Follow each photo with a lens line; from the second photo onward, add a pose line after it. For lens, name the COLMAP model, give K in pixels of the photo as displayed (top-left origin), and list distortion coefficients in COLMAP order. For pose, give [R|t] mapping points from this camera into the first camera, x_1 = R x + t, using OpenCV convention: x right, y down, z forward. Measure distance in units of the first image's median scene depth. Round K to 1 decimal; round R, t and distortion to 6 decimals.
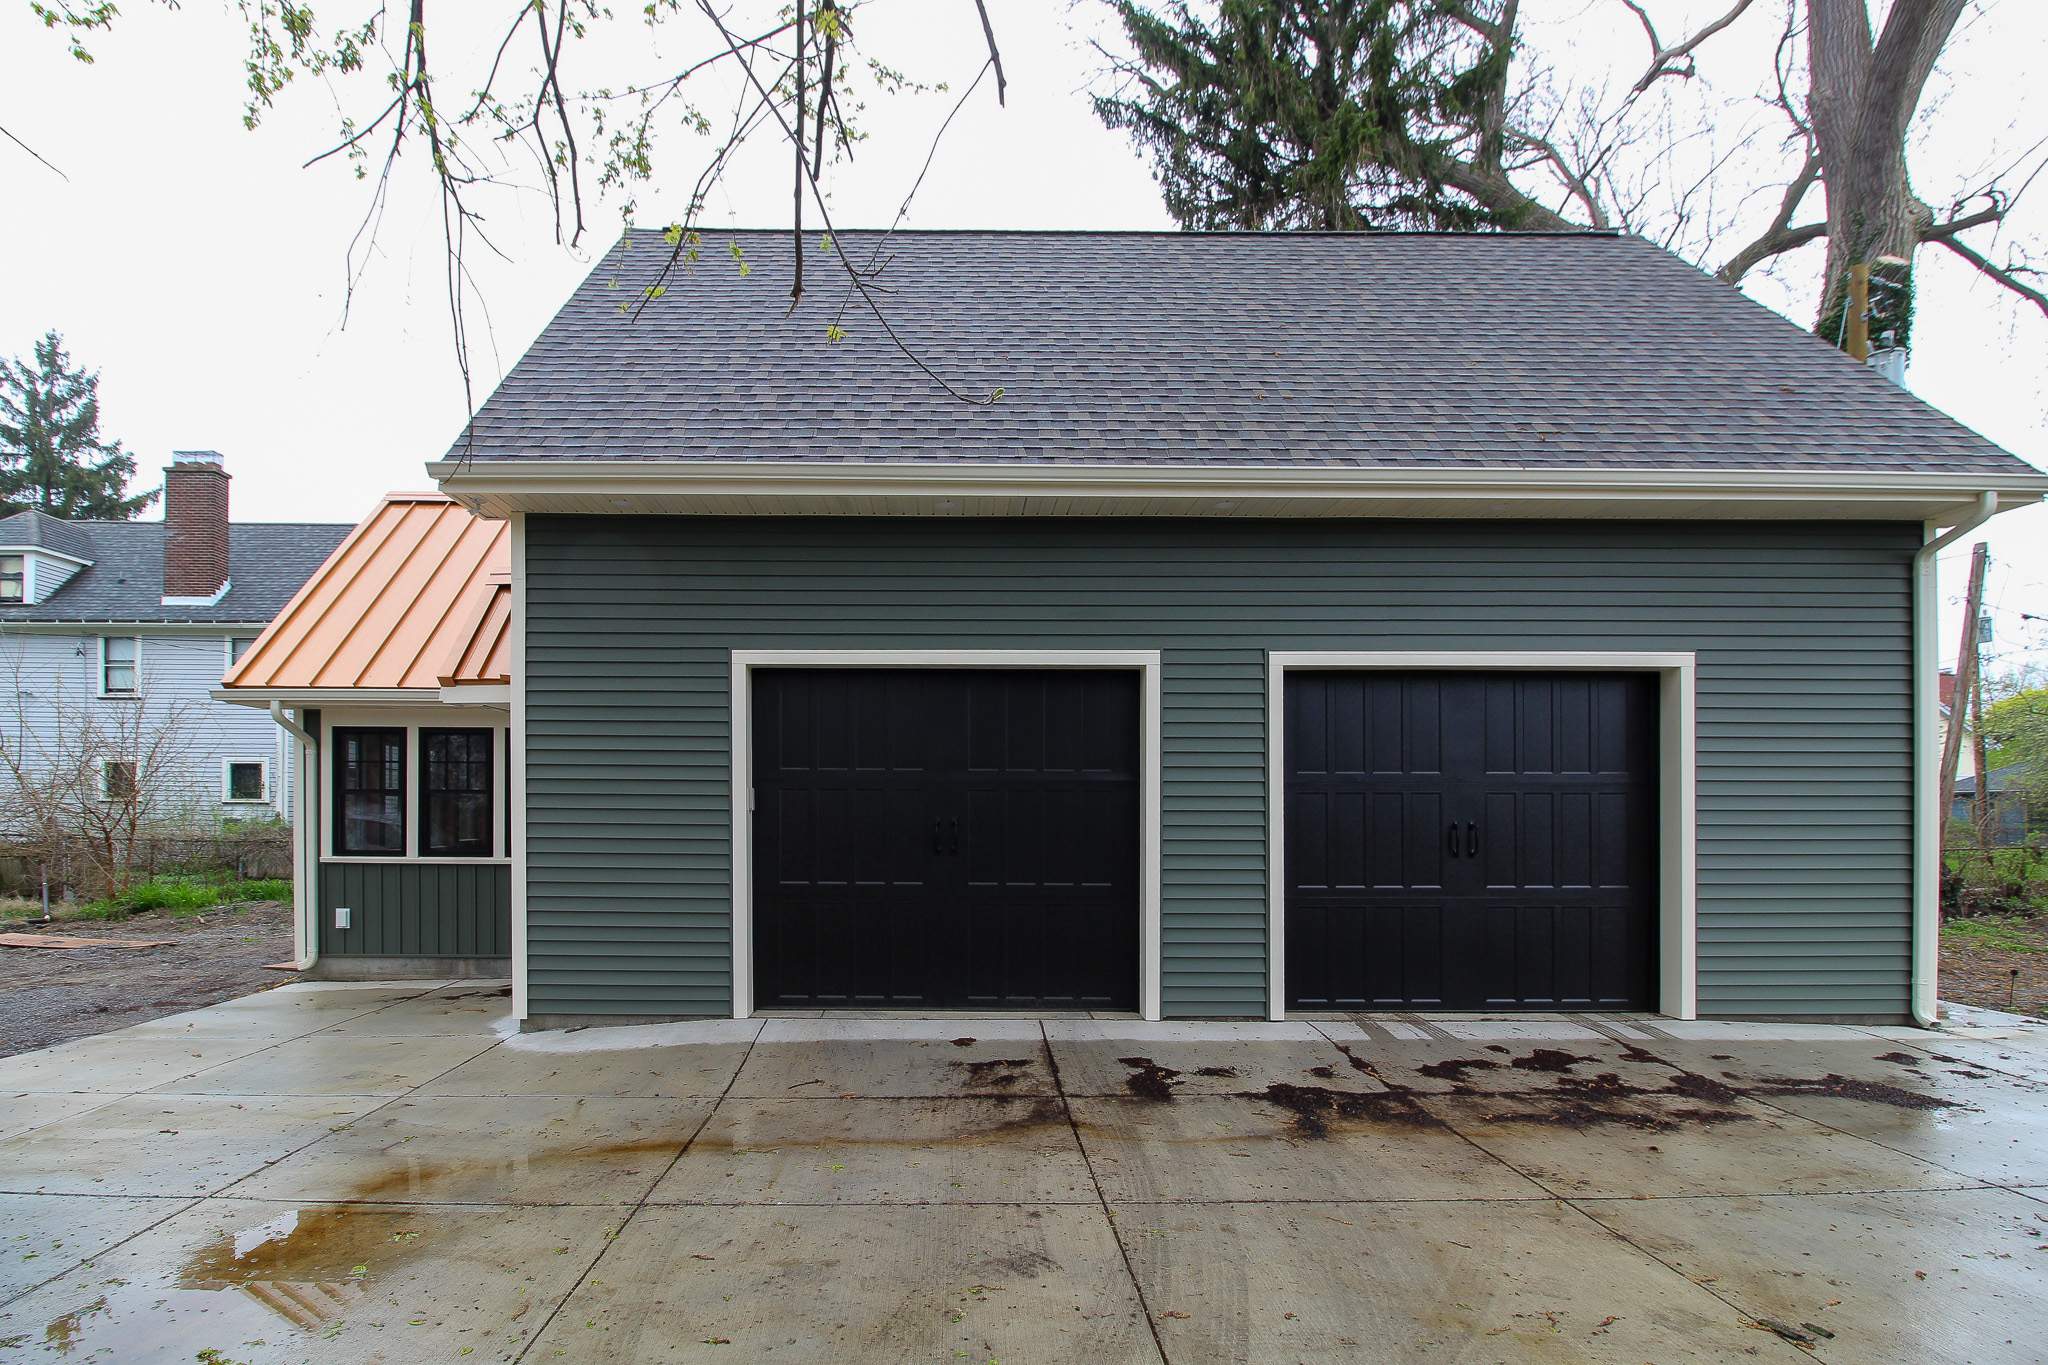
lens RADIAL K [[998.6, 0, 998.4], [0, 998.6, 805.2], [0, 0, 1]] dist [-0.017977, 0.000107]
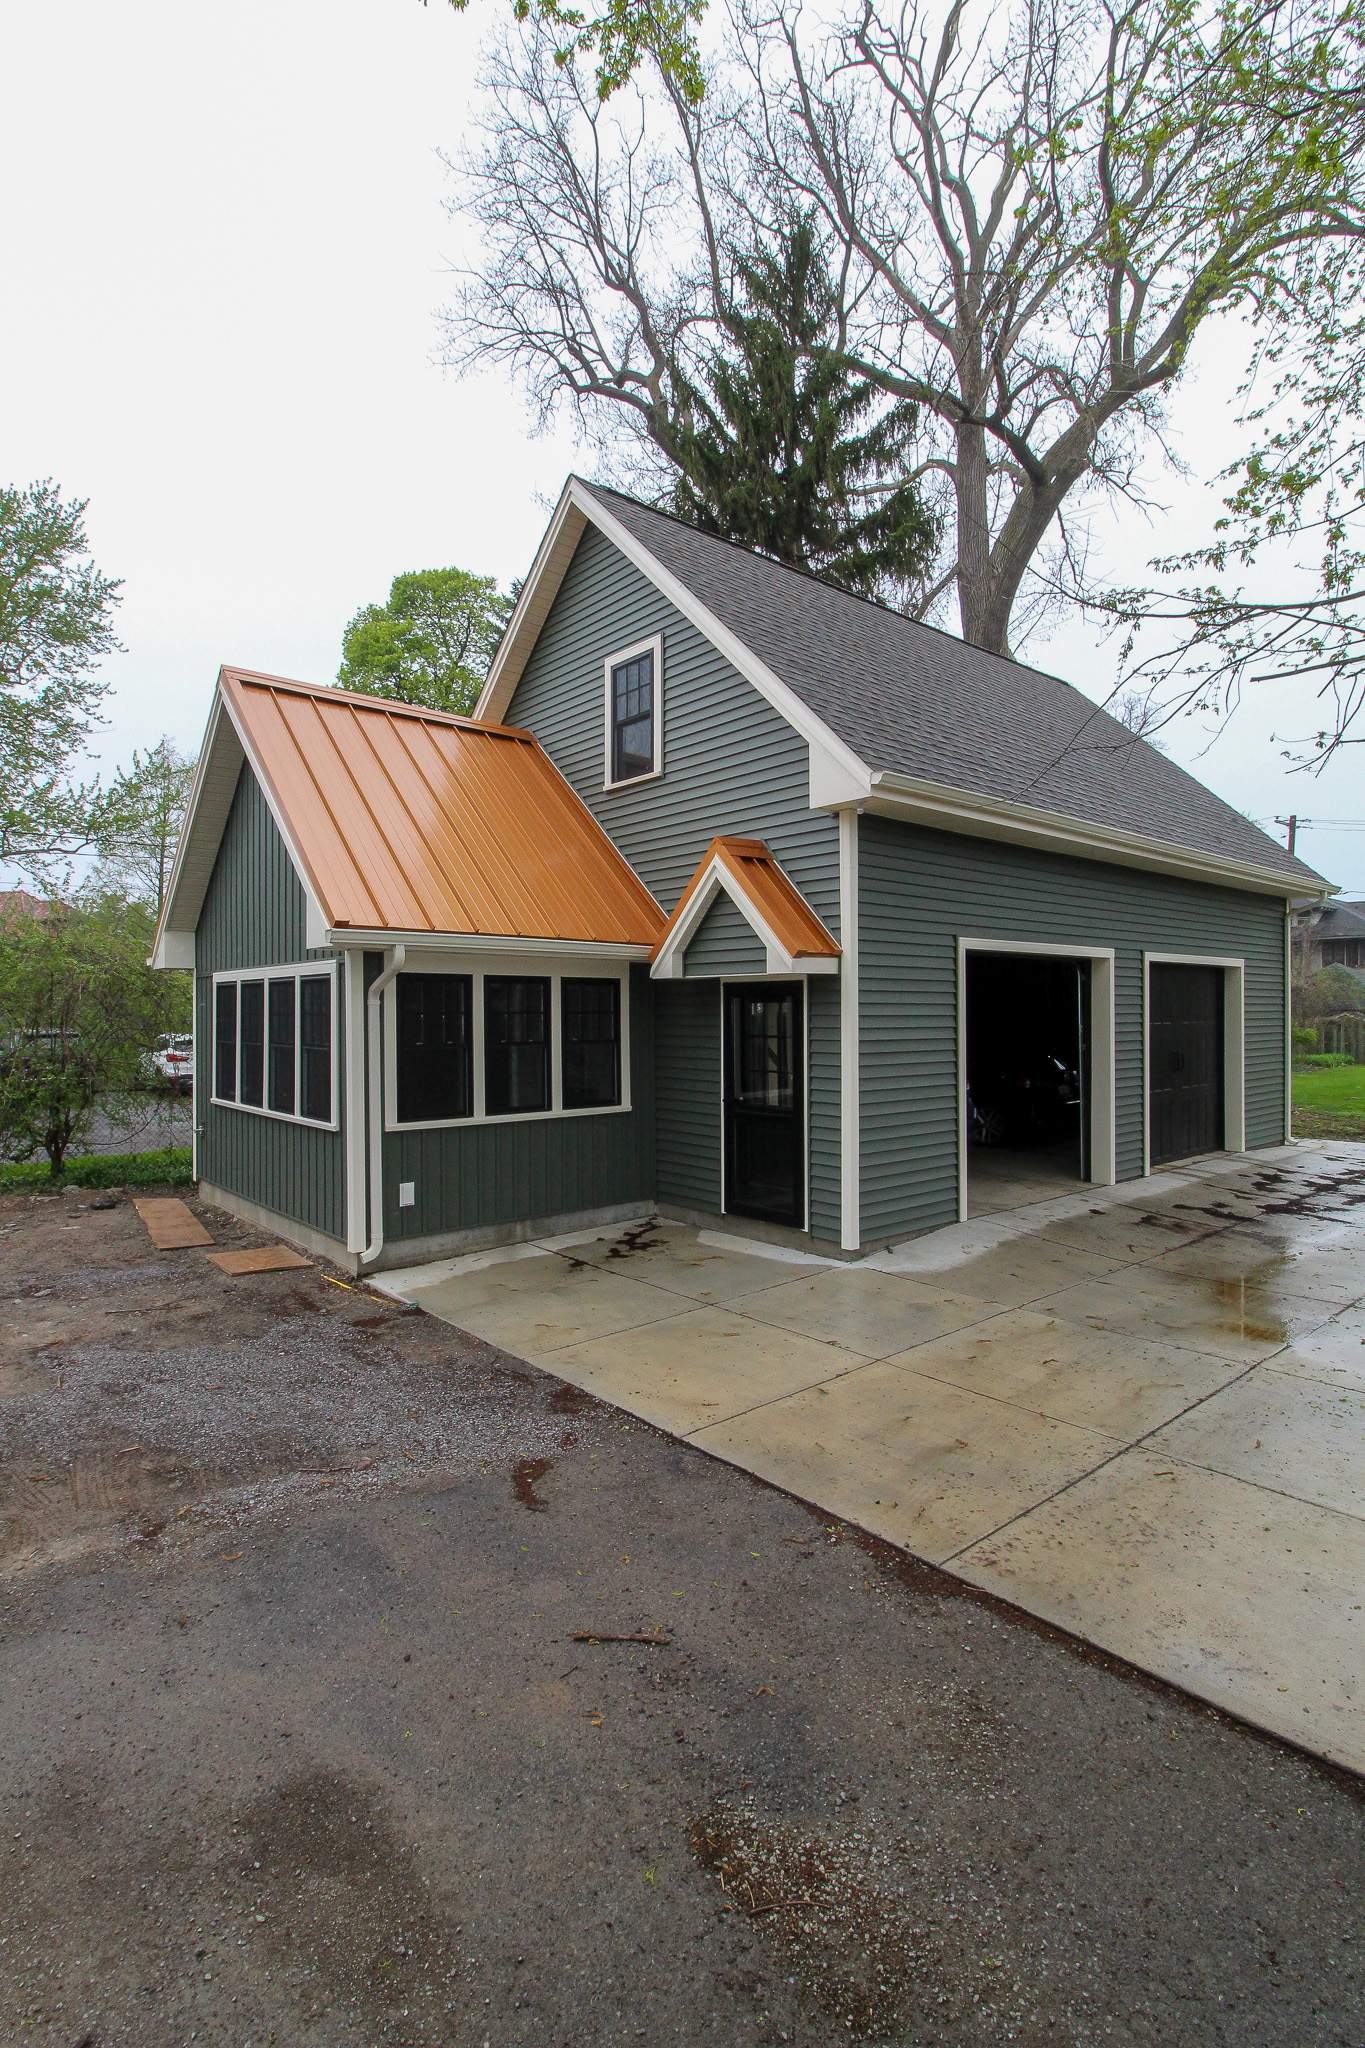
lens RADIAL K [[978.3, 0, 661.2], [0, 978.3, 1015.1], [0, 0, 1]] dist [-0.008931, 0.000011]
pose [[0.773465, -0.009530, 0.633768, -1.033295], [-0.001559, 0.999855, 0.016937, -0.057733], [-0.633837, -0.014088, 0.773338, 0.199091]]
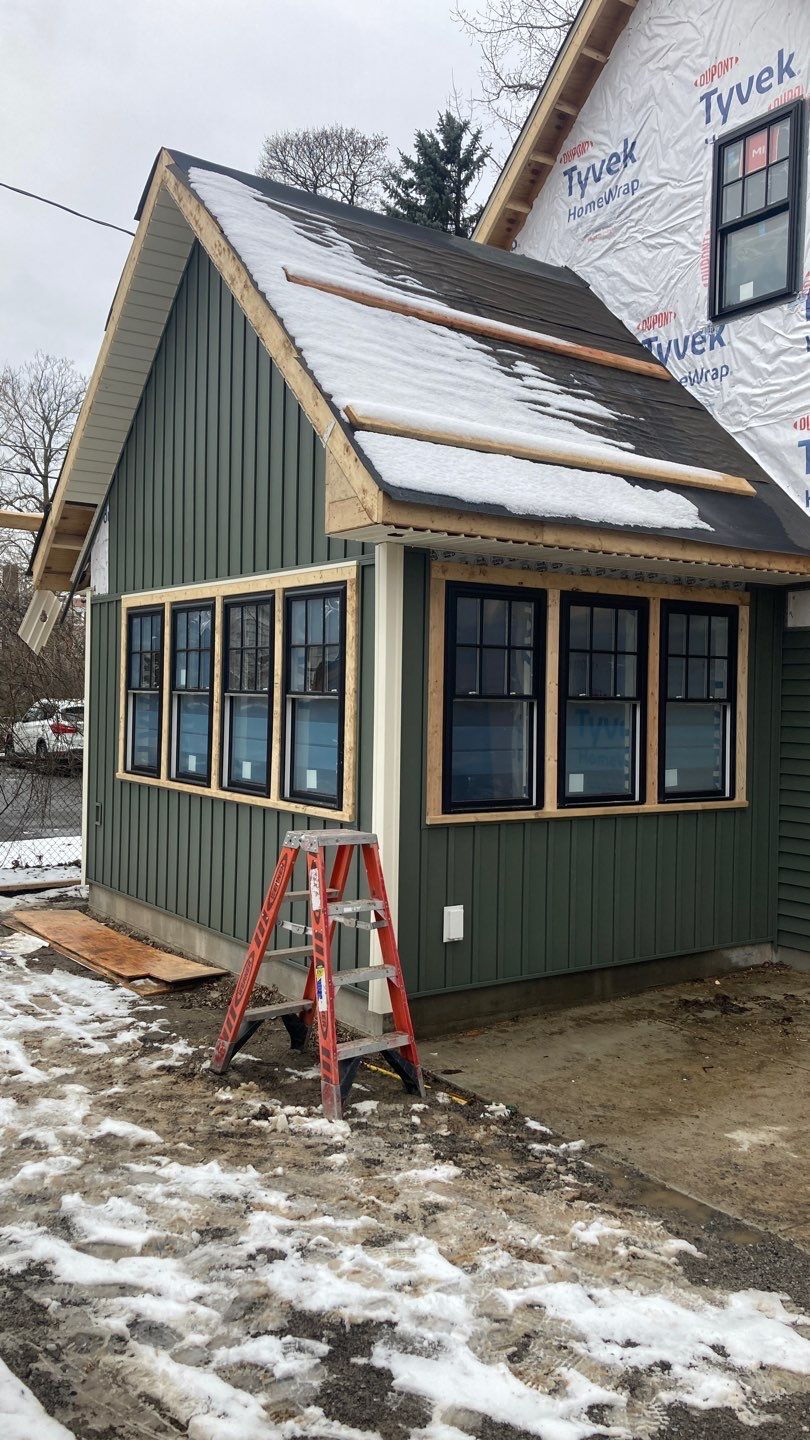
lens RADIAL K [[1165.3, 0, 404.7], [0, 1165.3, 712.2], [0, 0, 1]] dist [0.014074, -0.007630]
pose [[0.834149, 0.000505, 0.551538, -1.051196], [-0.021584, 0.999263, 0.031728, -0.025999], [-0.551116, -0.038370, 0.833546, 0.470901]]
